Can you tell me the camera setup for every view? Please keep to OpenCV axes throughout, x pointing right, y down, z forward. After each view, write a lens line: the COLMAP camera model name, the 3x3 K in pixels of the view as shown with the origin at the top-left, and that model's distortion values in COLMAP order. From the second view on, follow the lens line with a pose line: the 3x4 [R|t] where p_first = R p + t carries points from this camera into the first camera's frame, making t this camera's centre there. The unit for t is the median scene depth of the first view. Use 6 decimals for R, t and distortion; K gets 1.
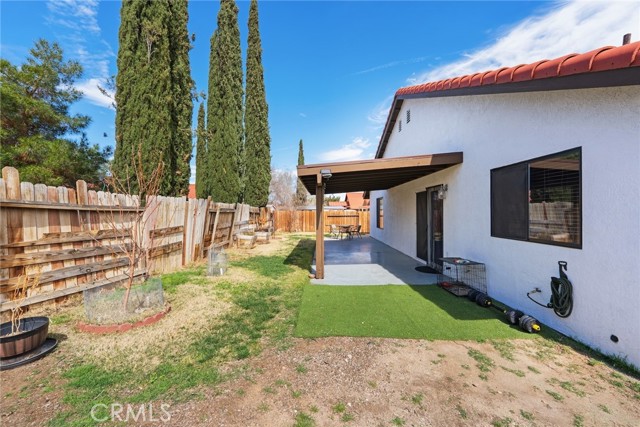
lens RADIAL K [[261.1, 0, 318.0], [0, 261.1, 217.4], [0, 0, 1]] dist [0.000504, -0.000589]
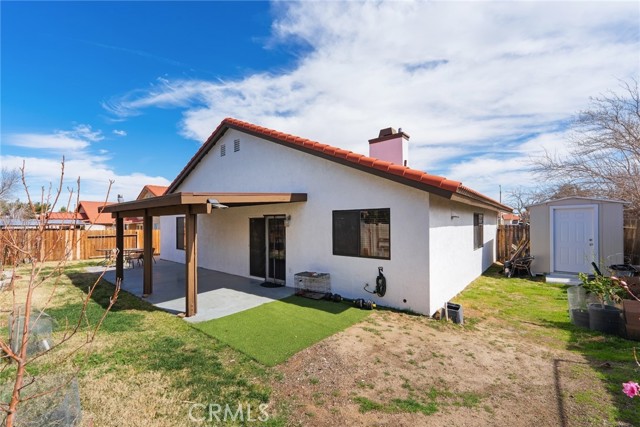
lens RADIAL K [[271.1, 0, 314.7], [0, 271.1, 225.2], [0, 0, 1]] dist [0.001224, 0.000958]
pose [[0.625465, -0.003666, 0.780243, -0.684219], [0.014927, 0.999862, -0.007268, -0.097499], [-0.780109, 0.016193, 0.625434, 0.113166]]
